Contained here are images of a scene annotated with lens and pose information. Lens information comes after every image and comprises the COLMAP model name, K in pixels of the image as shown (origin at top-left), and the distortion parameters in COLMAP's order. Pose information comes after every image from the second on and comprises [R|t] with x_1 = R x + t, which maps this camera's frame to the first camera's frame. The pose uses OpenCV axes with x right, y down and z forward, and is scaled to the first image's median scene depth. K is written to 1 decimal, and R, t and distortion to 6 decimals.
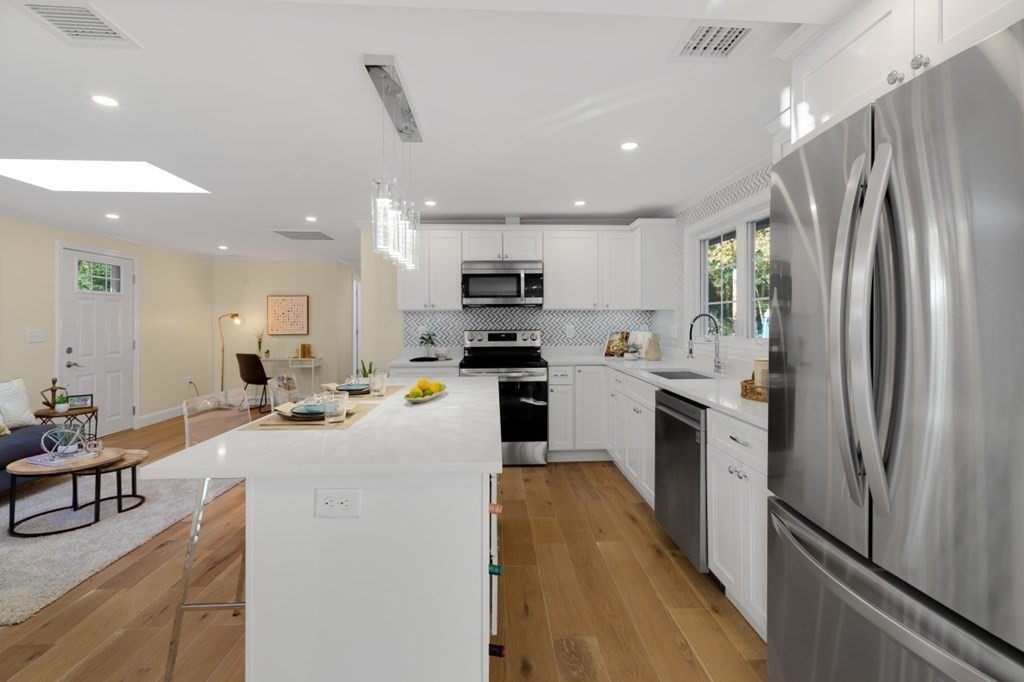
lens RADIAL K [[458.6, 0, 519.7], [0, 458.6, 313.4], [0, 0, 1]] dist [0.000164, -0.000063]
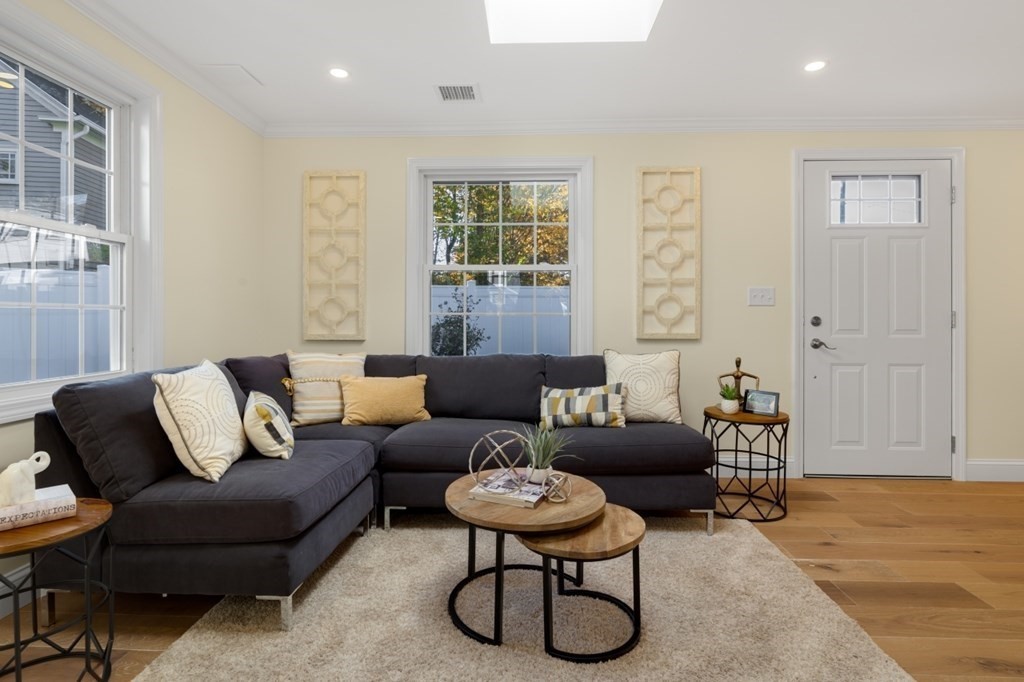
lens RADIAL K [[513.0, 0, 512.4], [0, 513.0, 320.0], [0, 0, 1]] dist [-0.006477, -0.000944]
pose [[-0.106539, -0.001019, -0.994308, -0.260400], [0.015916, 0.999870, -0.002730, 0.079535], [0.994181, -0.016116, -0.106509, 0.710466]]
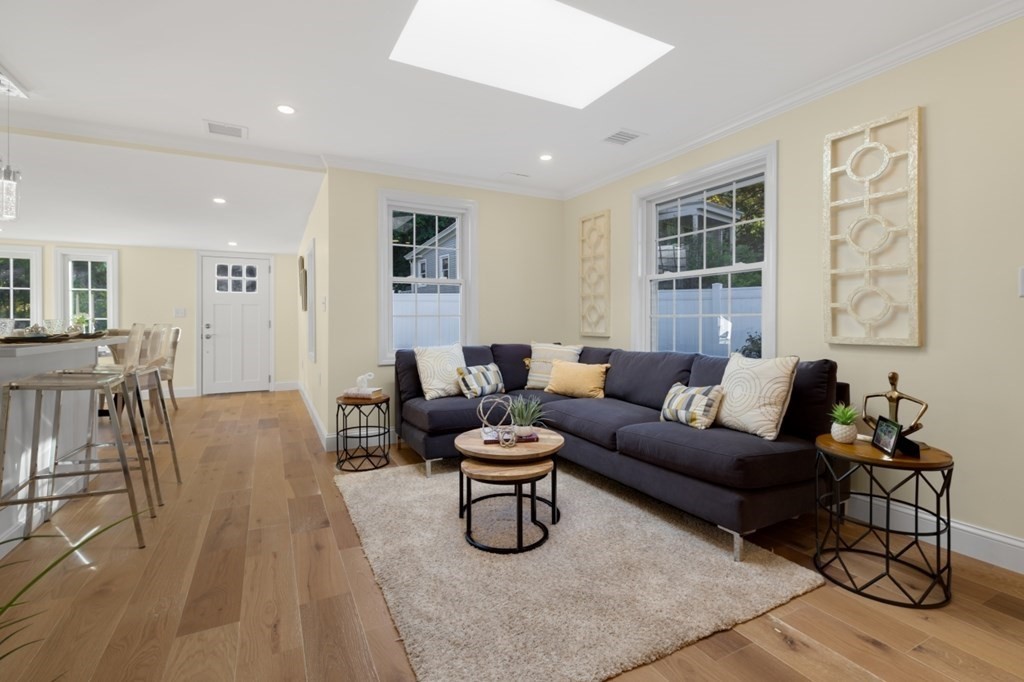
lens RADIAL K [[465.9, 0, 514.1], [0, 465.9, 321.6], [0, 0, 1]] dist [0.001552, -0.000215]
pose [[-0.910638, 0.003569, -0.413190, -0.444796], [0.010617, 0.999835, -0.014762, 0.085806], [0.413069, -0.017830, -0.910525, 1.172705]]
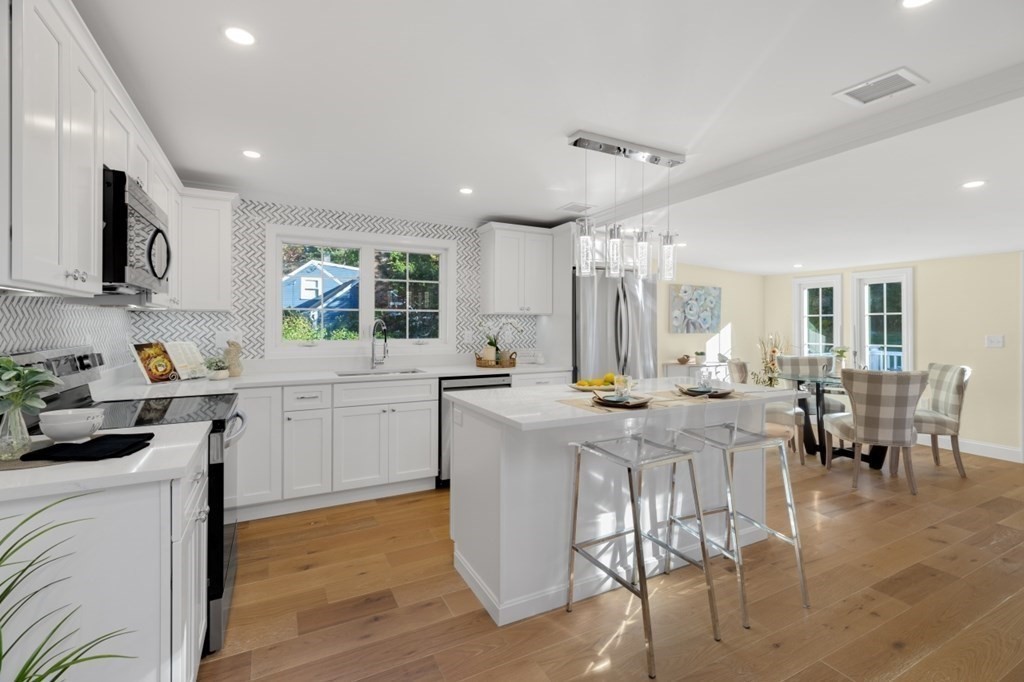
lens RADIAL K [[458.6, 0, 506.2], [0, 458.6, 324.8], [0, 0, 1]] dist [0.000164, -0.000063]
pose [[-0.402575, 0.004337, 0.915377, -0.597252], [-0.013164, 0.999858, -0.010527, 0.015527], [-0.915292, -0.016288, -0.402461, 0.854143]]
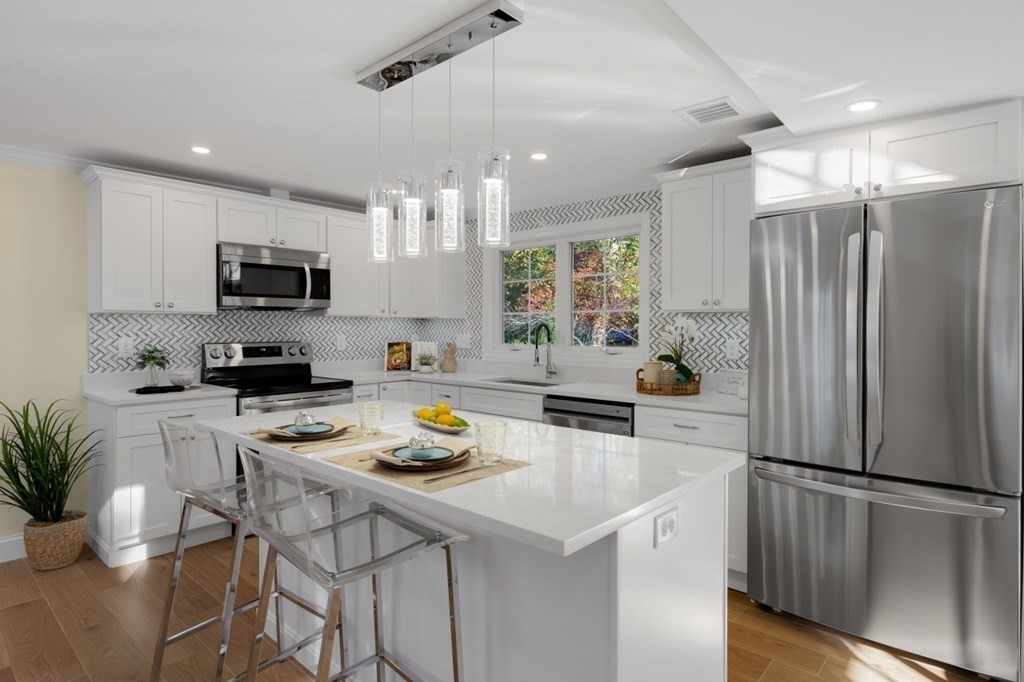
lens RADIAL K [[534.8, 0, 509.9], [0, 534.8, 324.1], [0, 0, 1]] dist [-0.007993, -0.001179]
pose [[0.702710, 0.011523, 0.711383, -0.385787], [-0.014259, 0.999896, -0.002112, 0.004192], [-0.711333, -0.008660, 0.702801, 0.136363]]
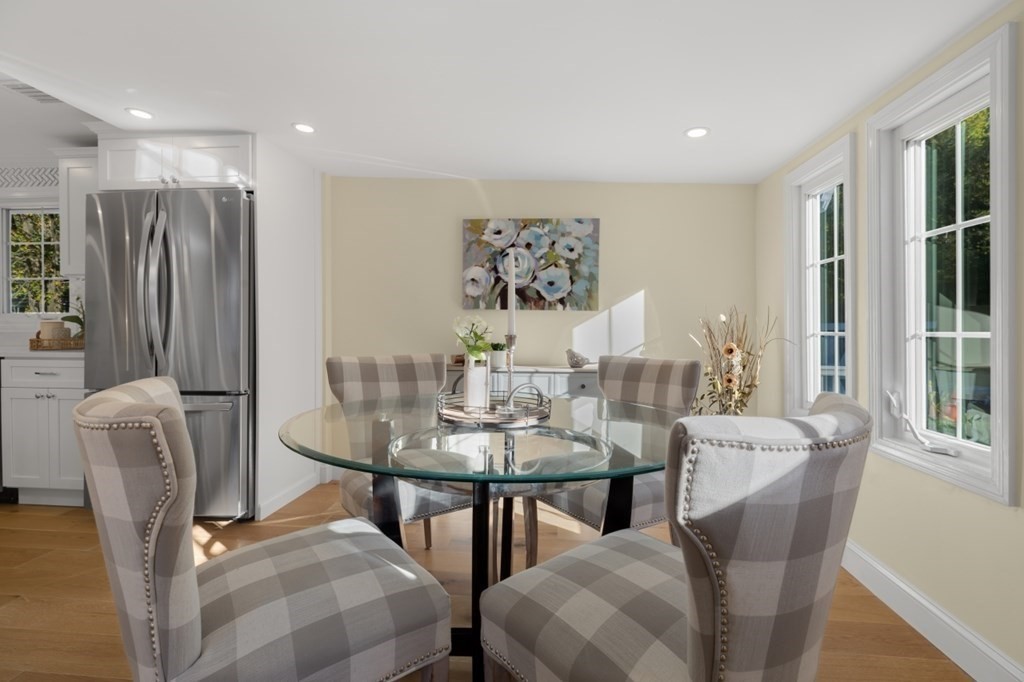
lens RADIAL K [[465.2, 0, 501.2], [0, 465.2, 340.4], [0, 0, 1]] dist [0.000220, 0.000125]
pose [[0.156185, -0.027780, 0.987337, -0.310286], [-0.019144, 0.999331, 0.031146, 0.044360], [-0.987542, -0.023766, 0.155549, -0.261806]]
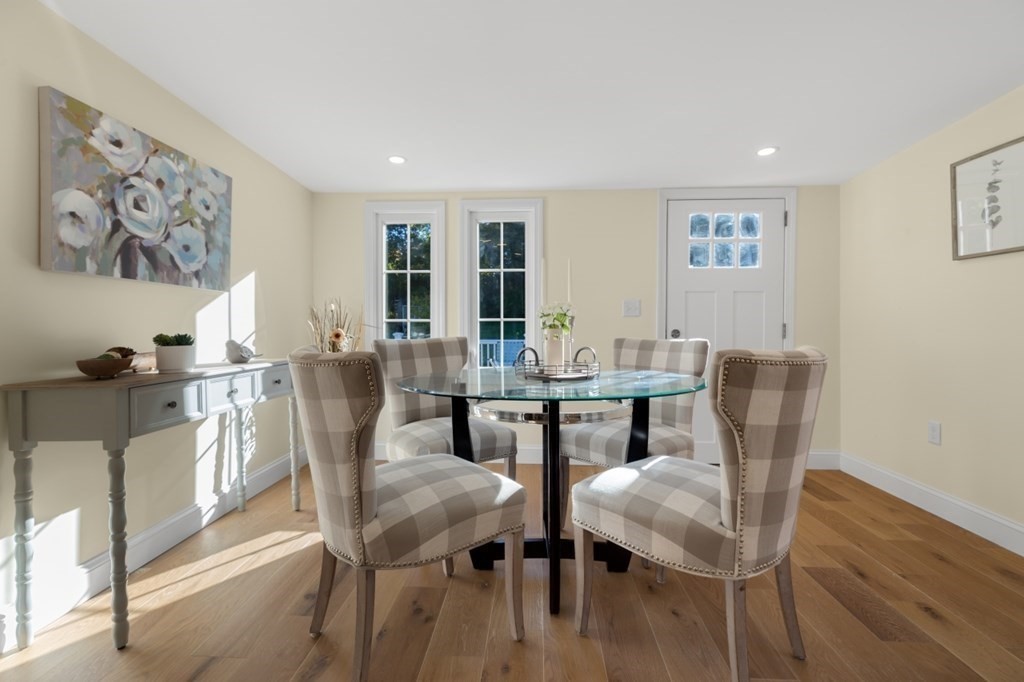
lens RADIAL K [[458.6, 0, 521.9], [0, 458.6, 330.1], [0, 0, 1]] dist [0.000164, -0.000063]
pose [[-0.995345, -0.002136, 0.096355, 0.003393], [-0.002637, 0.999984, -0.005080, 0.066931], [-0.096342, -0.005310, -0.995334, 0.224688]]
